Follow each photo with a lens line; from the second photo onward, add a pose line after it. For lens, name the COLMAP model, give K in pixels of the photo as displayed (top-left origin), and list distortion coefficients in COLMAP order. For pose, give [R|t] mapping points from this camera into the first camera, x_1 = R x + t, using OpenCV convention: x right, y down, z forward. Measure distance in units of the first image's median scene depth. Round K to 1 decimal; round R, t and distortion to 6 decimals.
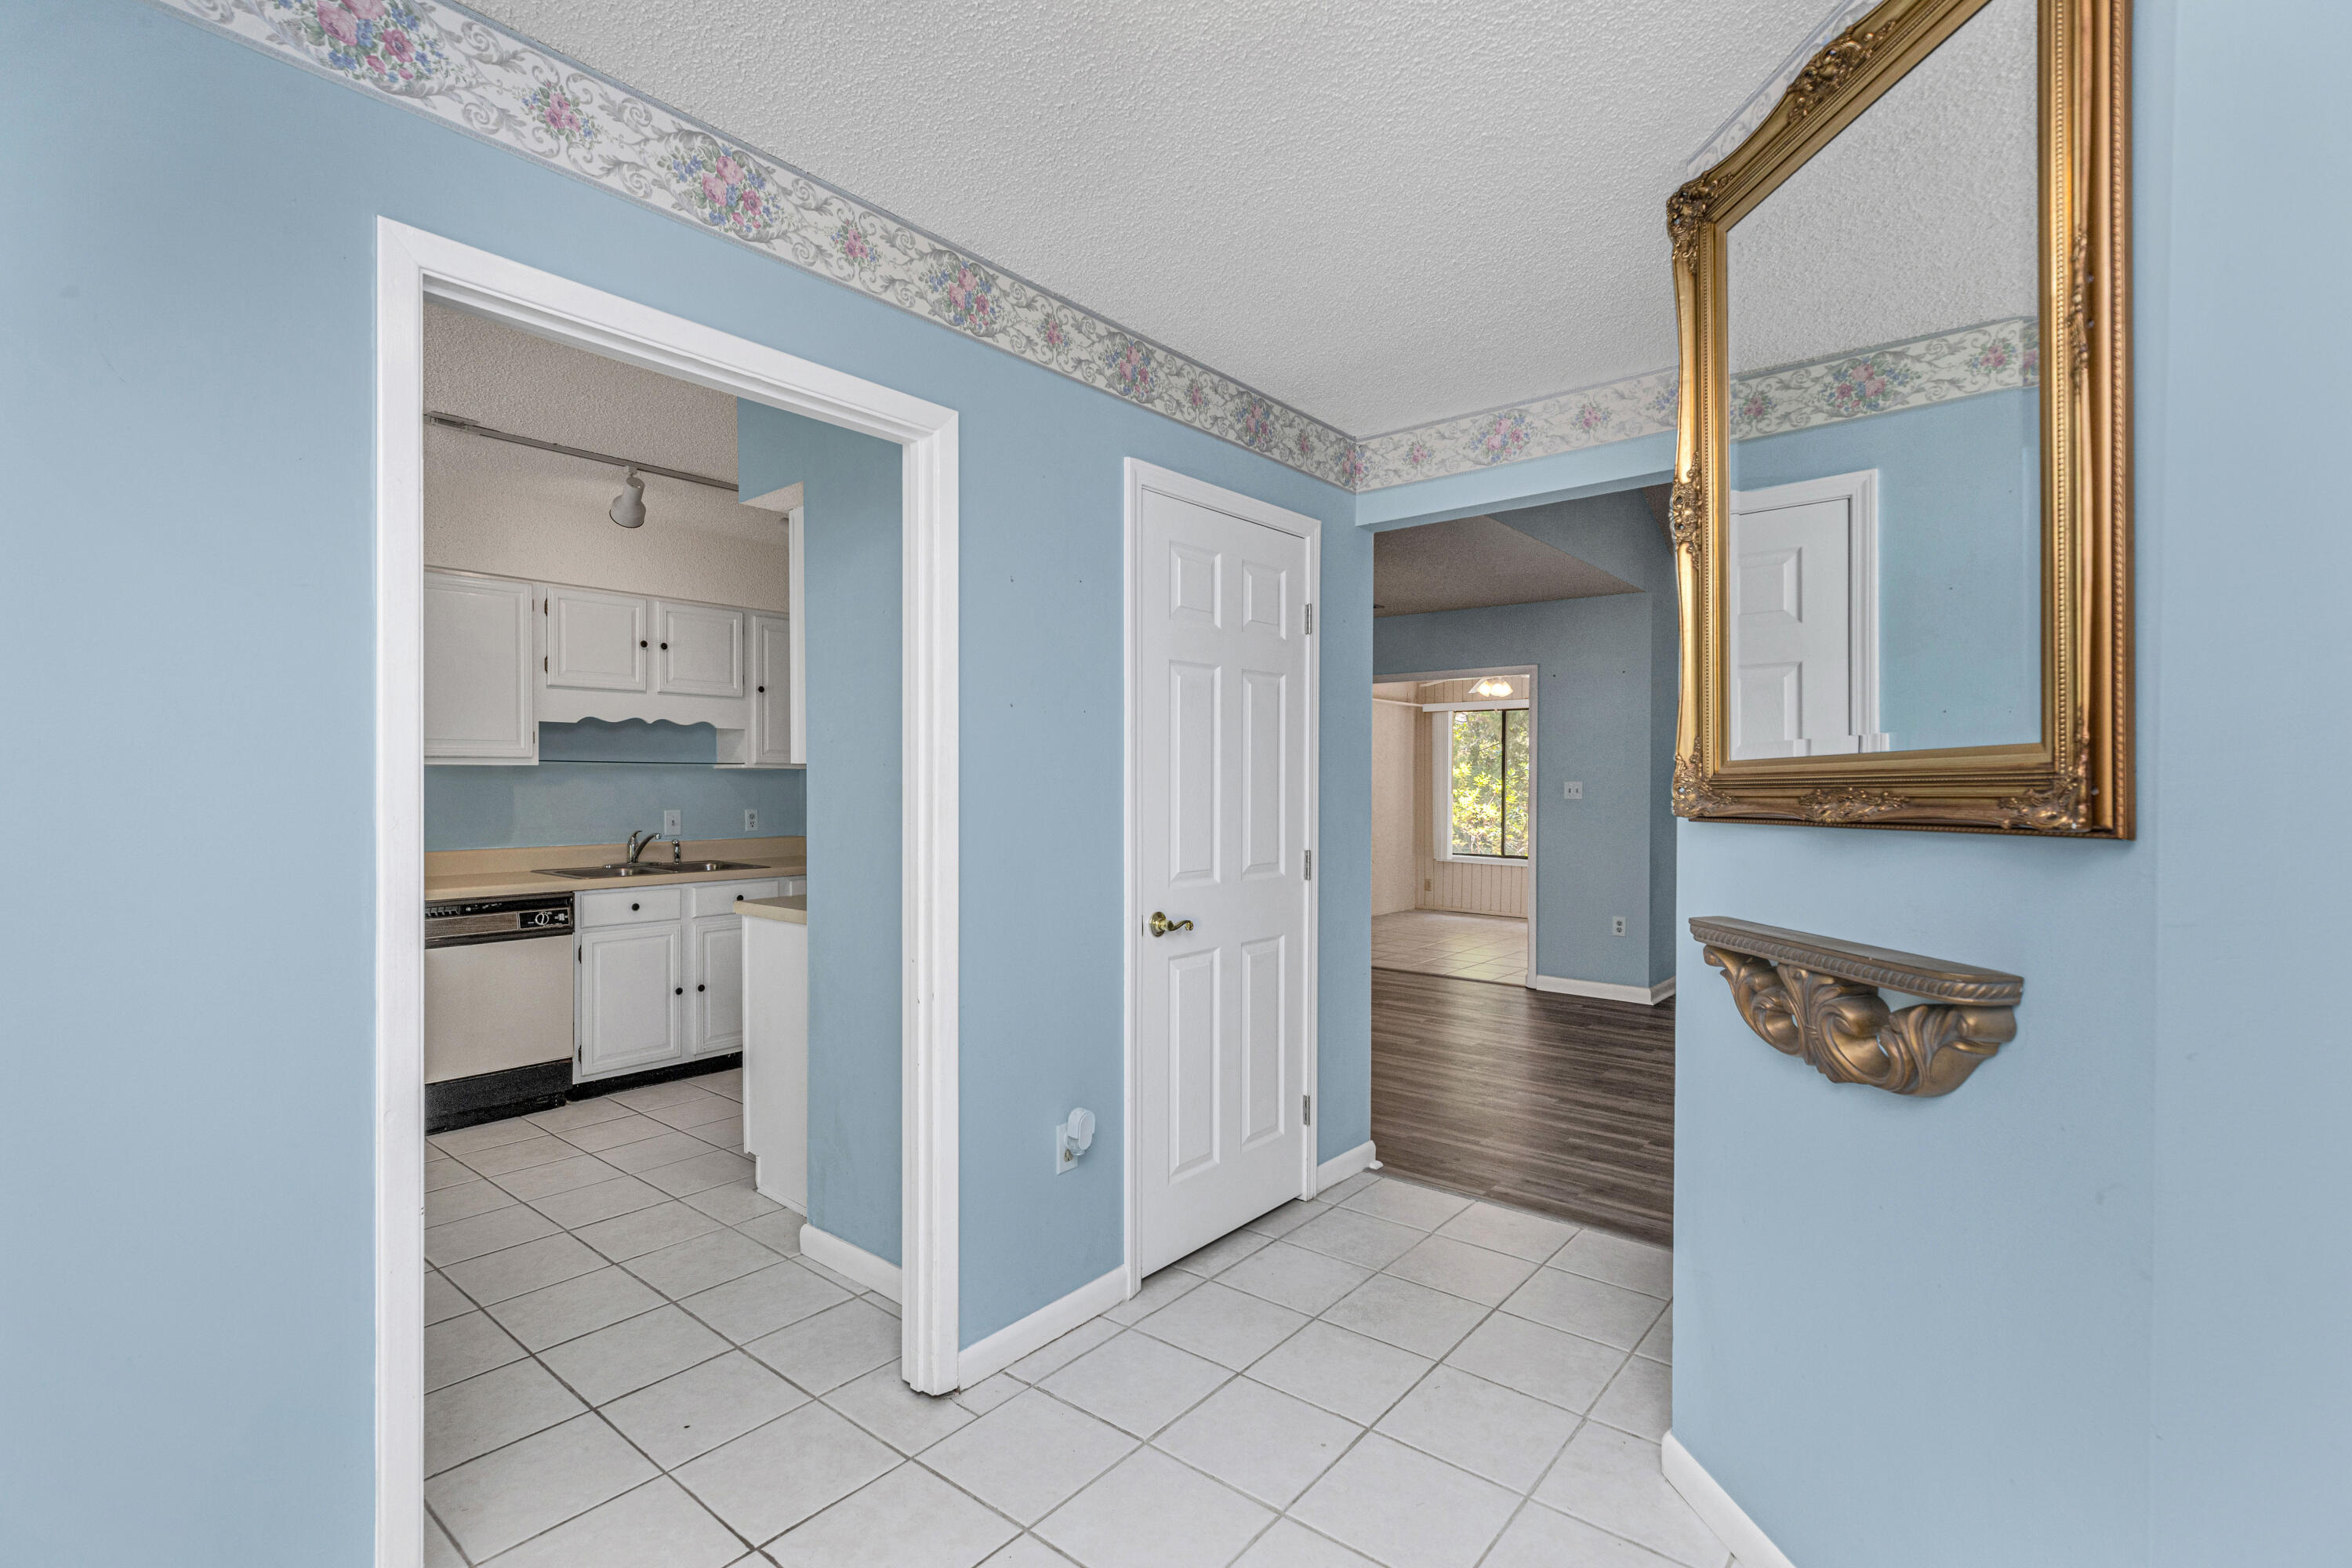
lens RADIAL K [[1086.4, 0, 1171.1], [0, 1086.4, 776.2], [0, 0, 1]] dist [0.010140, -0.002190]
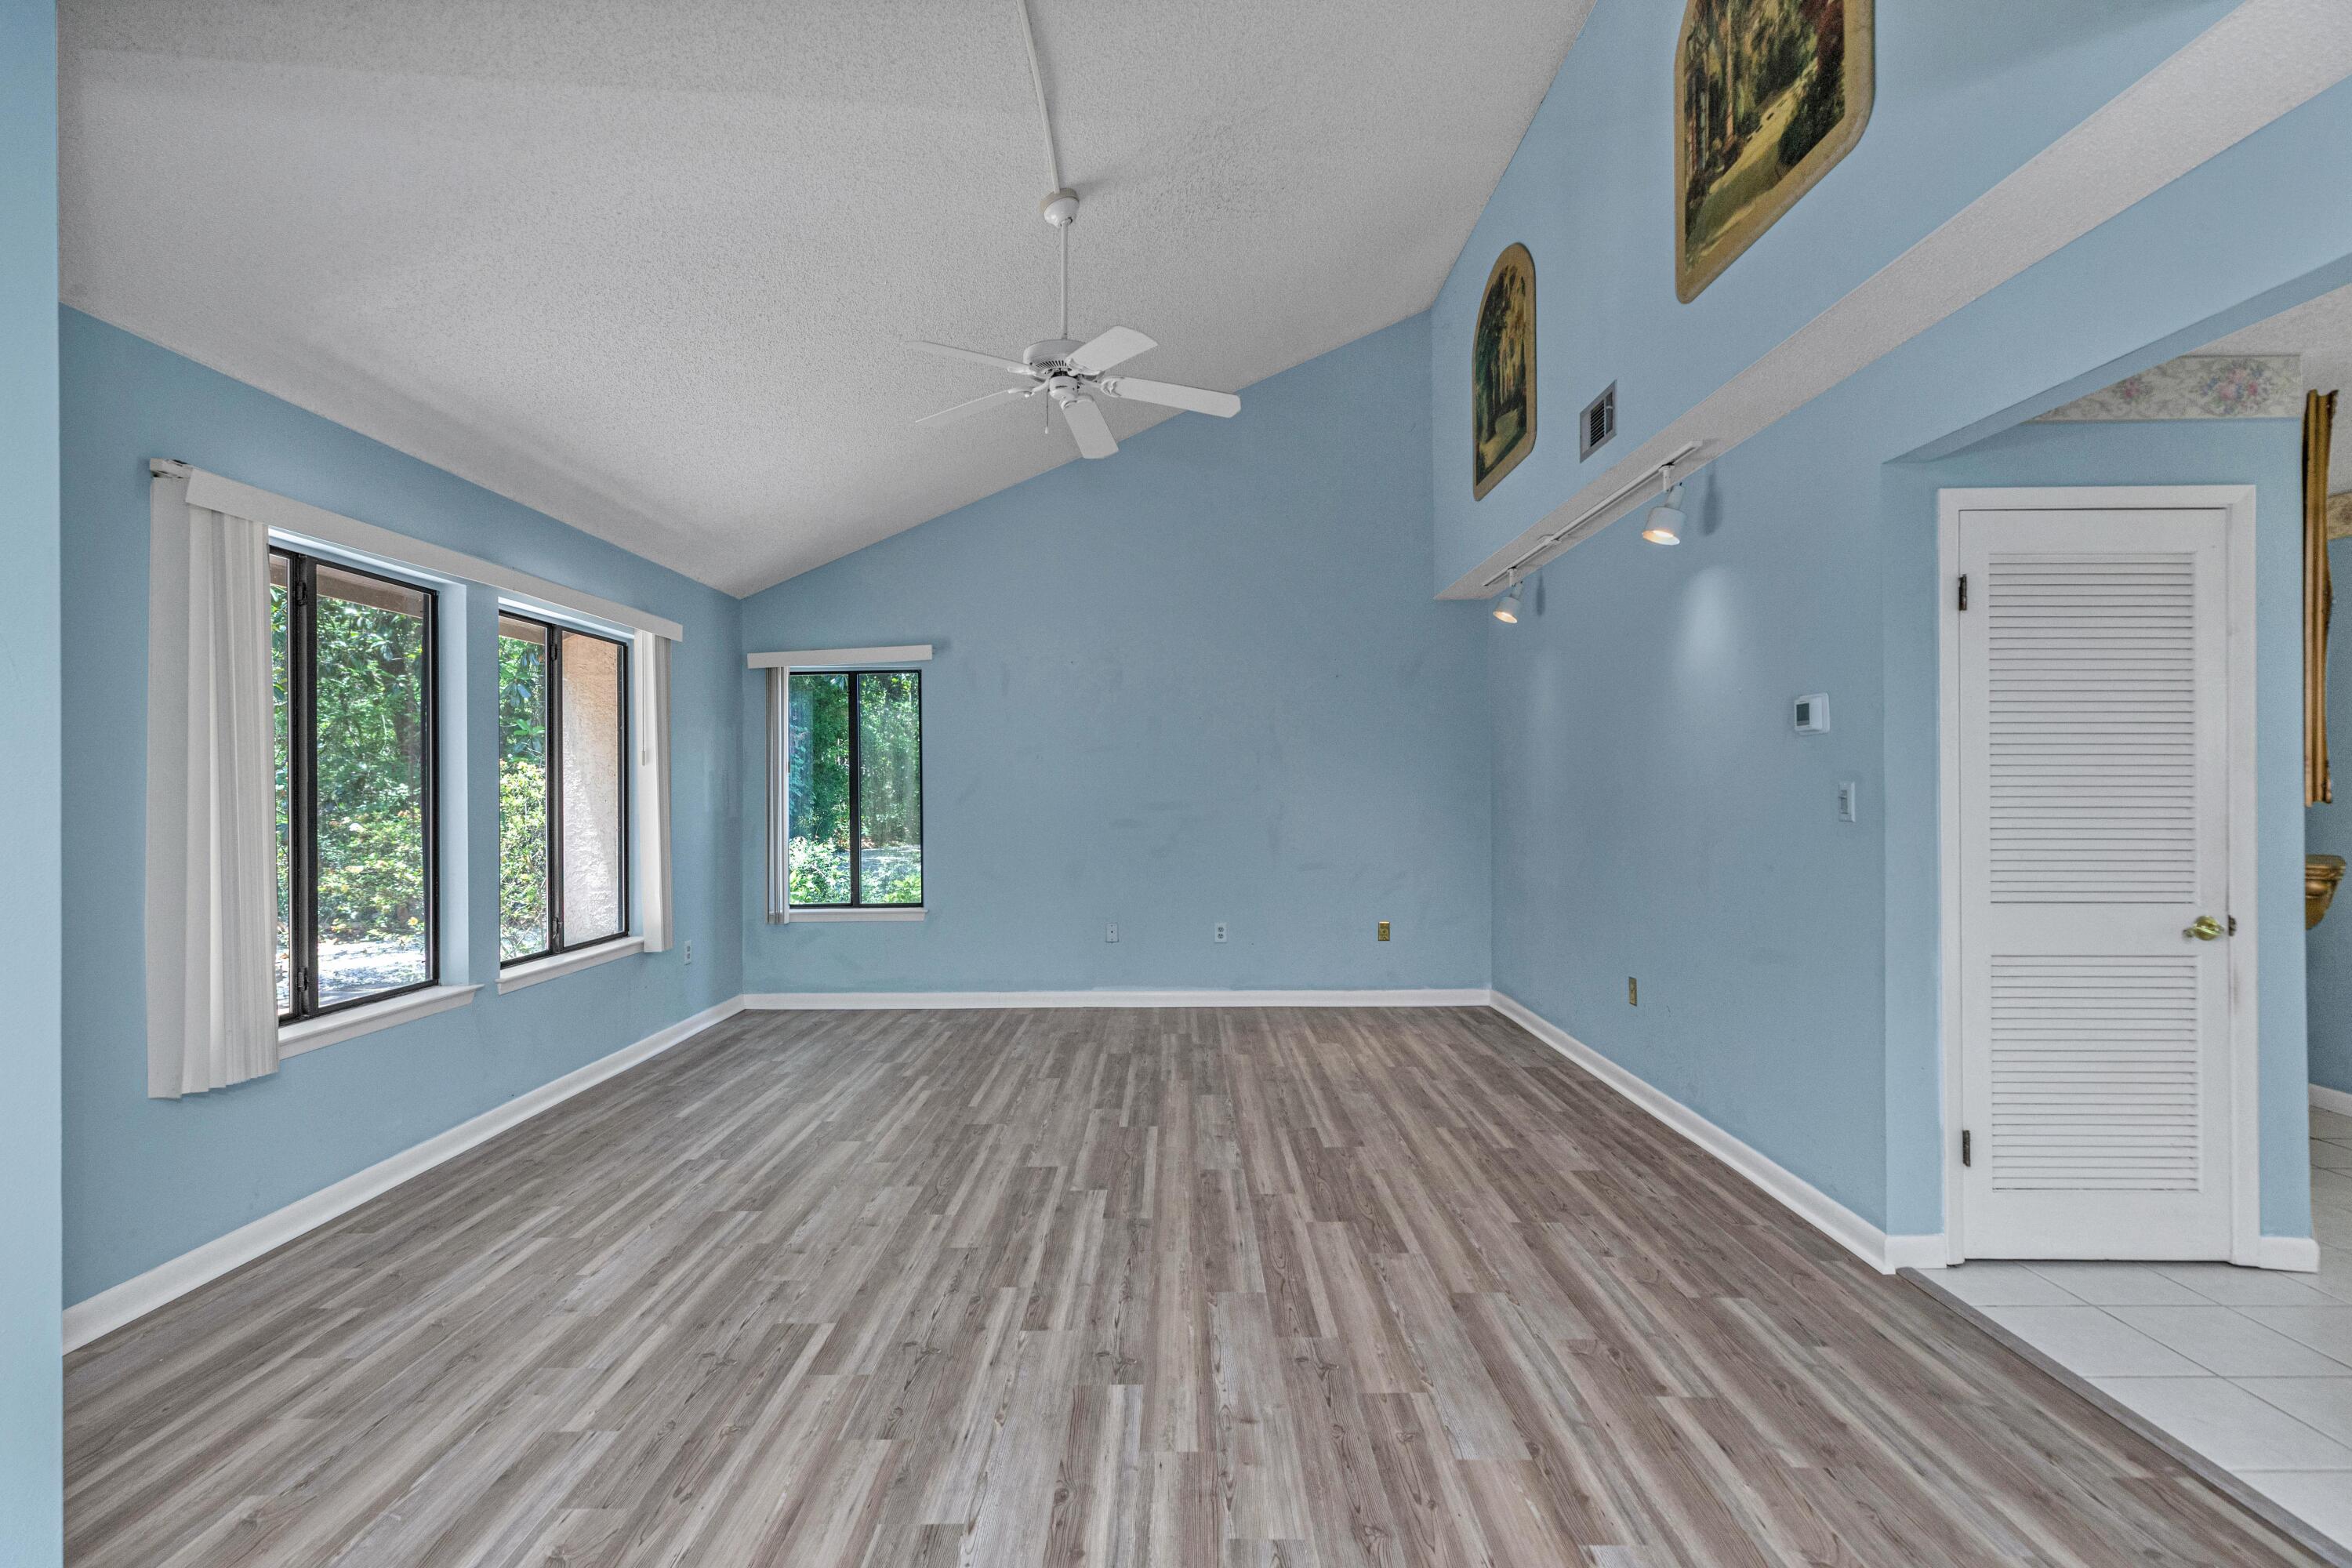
lens RADIAL K [[1086.4, 0, 1161.0], [0, 1086.4, 777.3], [0, 0, 1]] dist [0.010140, -0.002190]
pose [[-0.628336, 0.009707, 0.777881, 0.127737], [-0.000866, 0.999913, -0.013177, 0.010559], [-0.777941, -0.008953, -0.628273, 1.350370]]
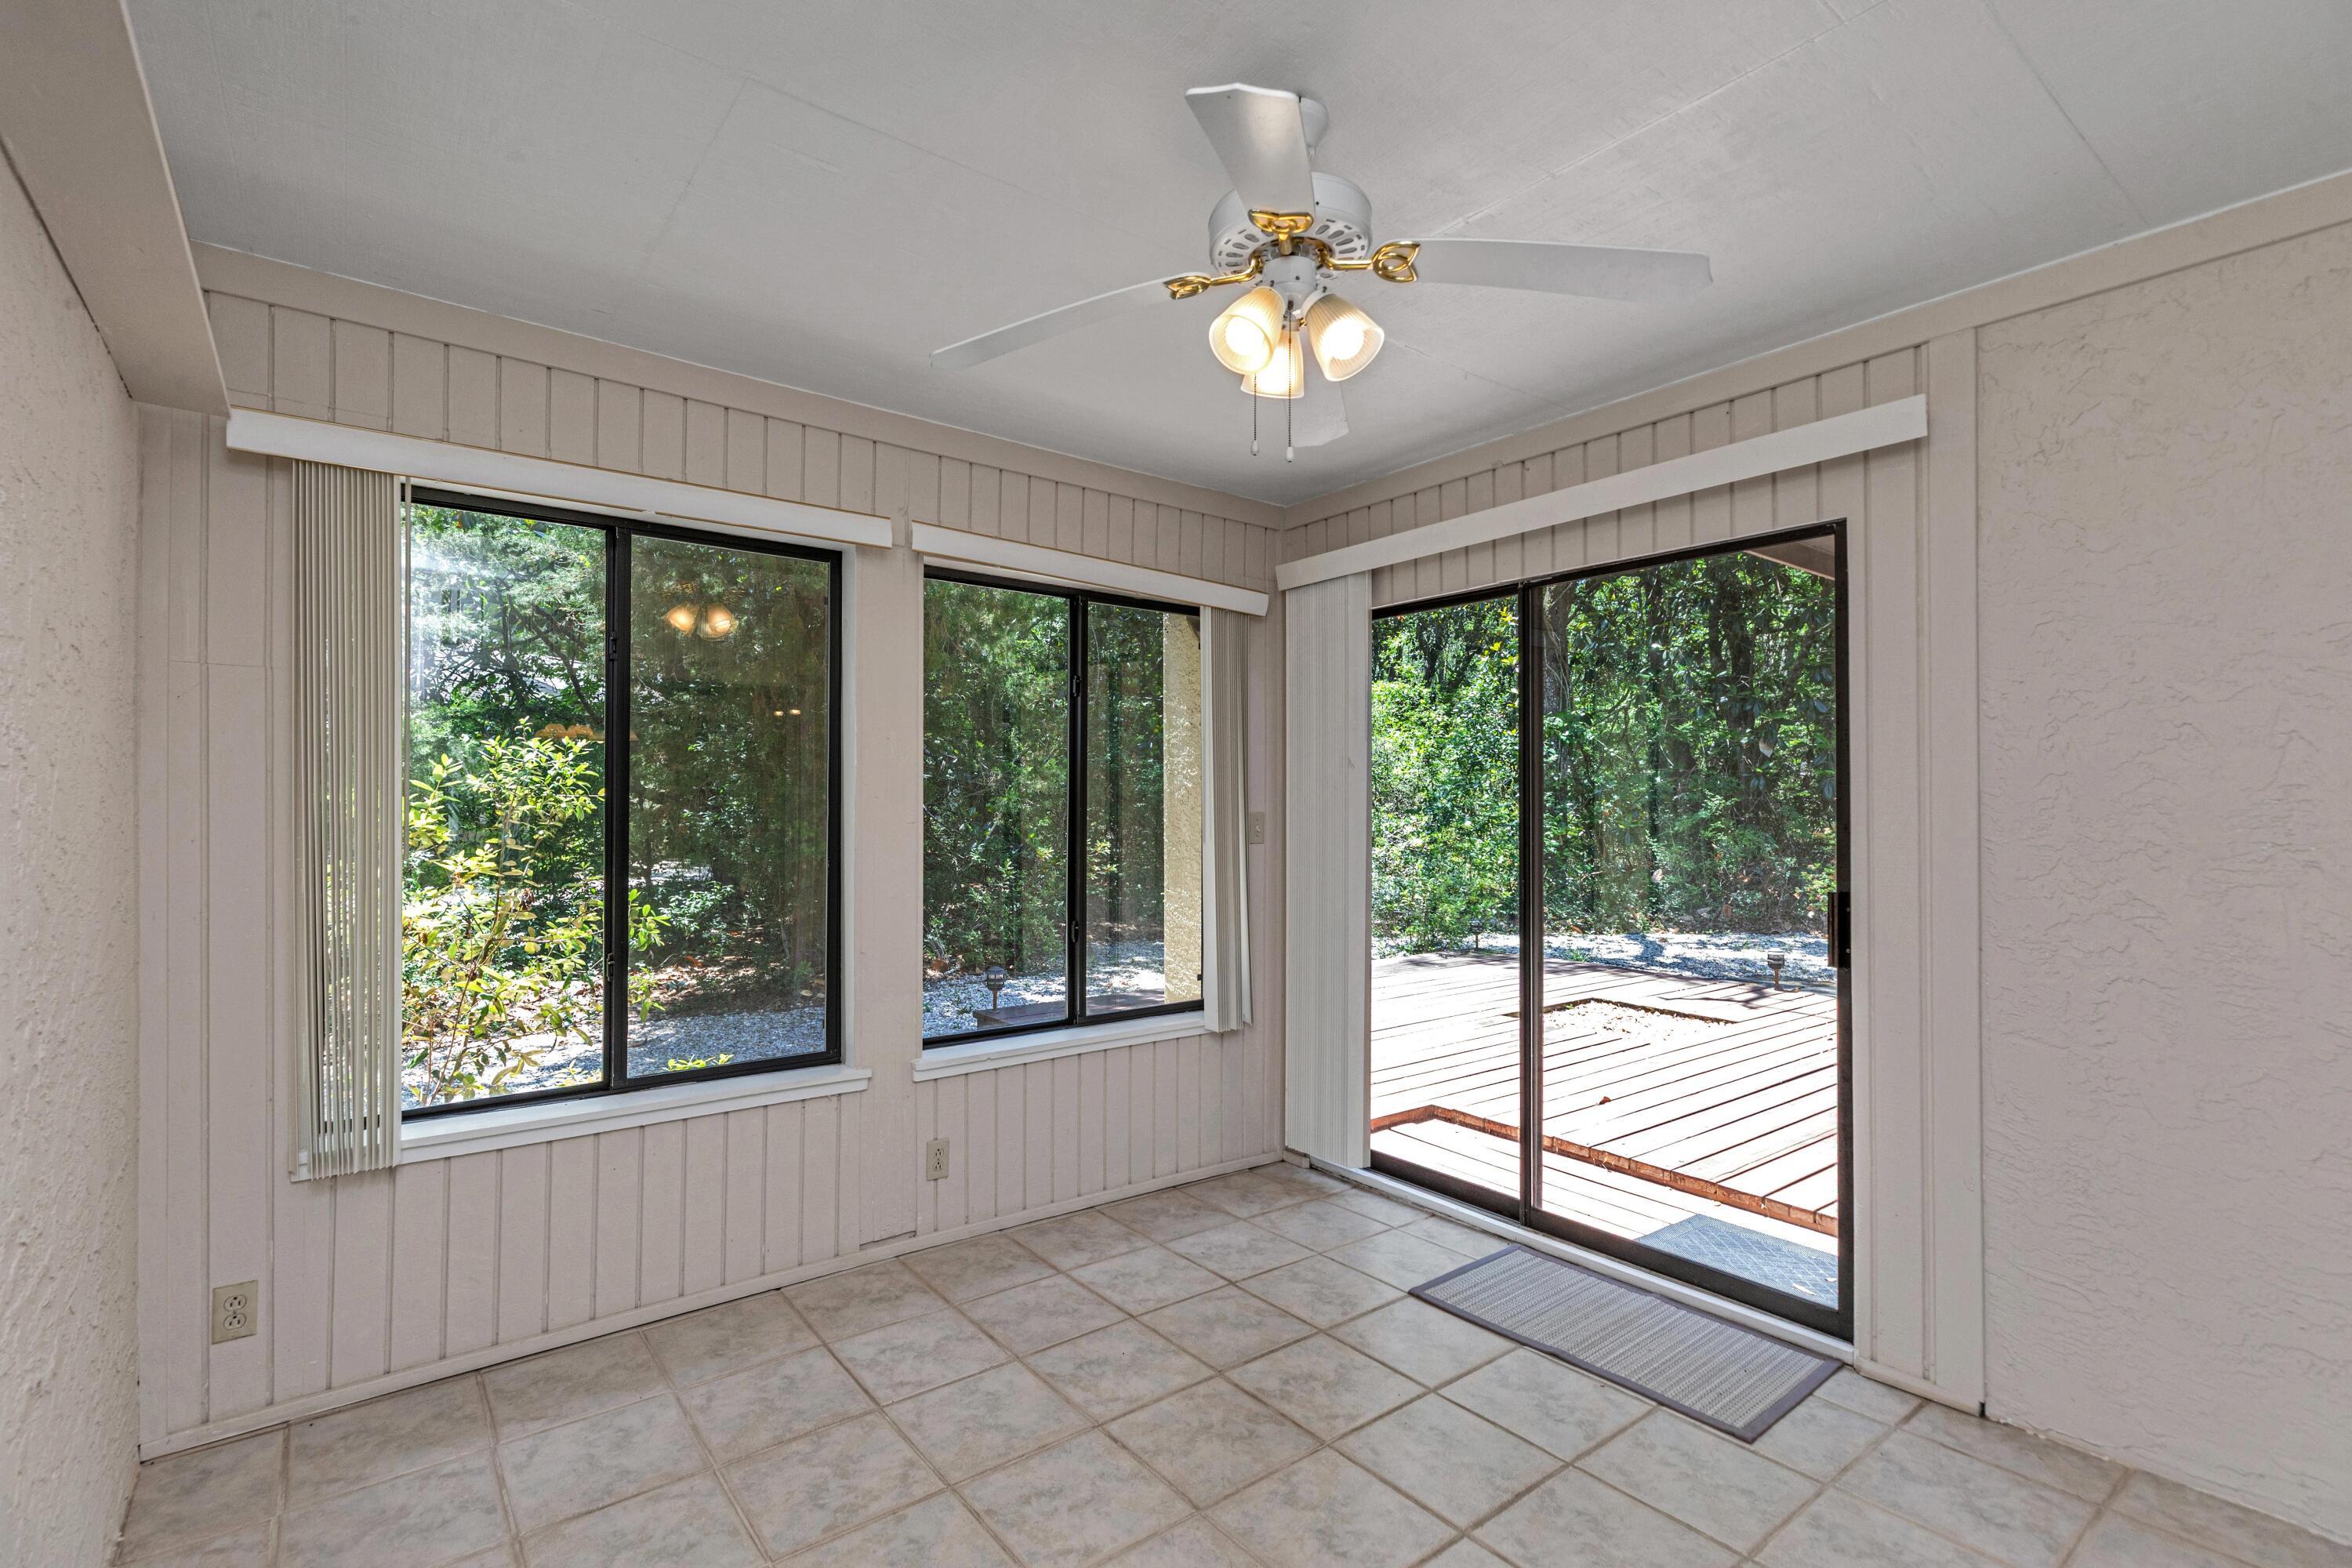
lens RADIAL K [[1086.4, 0, 1158.8], [0, 1086.4, 786.5], [0, 0, 1]] dist [0.010140, -0.002190]
pose [[0.230892, 0.004358, 0.972970, 0.180363], [-0.003815, 0.999986, -0.003574, 0.003952], [-0.972972, -0.002887, 0.230906, 1.893870]]
